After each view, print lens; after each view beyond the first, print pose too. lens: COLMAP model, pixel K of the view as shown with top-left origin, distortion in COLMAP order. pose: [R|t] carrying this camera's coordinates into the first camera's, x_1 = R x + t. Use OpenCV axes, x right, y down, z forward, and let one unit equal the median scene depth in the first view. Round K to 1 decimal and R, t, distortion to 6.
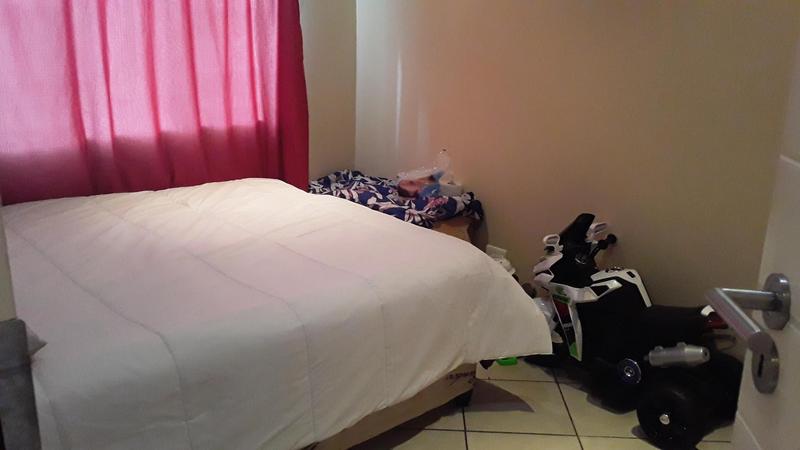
lens RADIAL K [[693.4, 0, 404.4], [0, 693.4, 224.8], [0, 0, 1]] dist [0.081202, -0.189875]
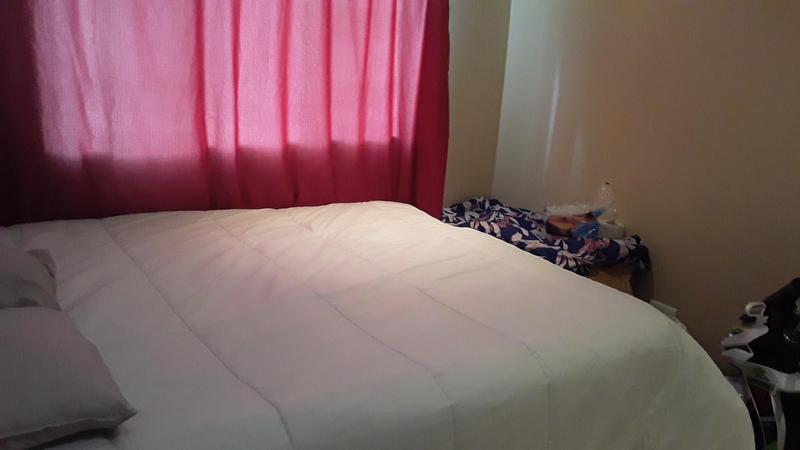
lens RADIAL K [[693.4, 0, 404.4], [0, 693.4, 224.8], [0, 0, 1]] dist [0.081202, -0.189875]
pose [[0.986822, 0.075185, -0.143282, -0.065946], [-0.078930, 0.996667, -0.020623, -0.022756], [0.141254, 0.031660, 0.989467, 0.143408]]
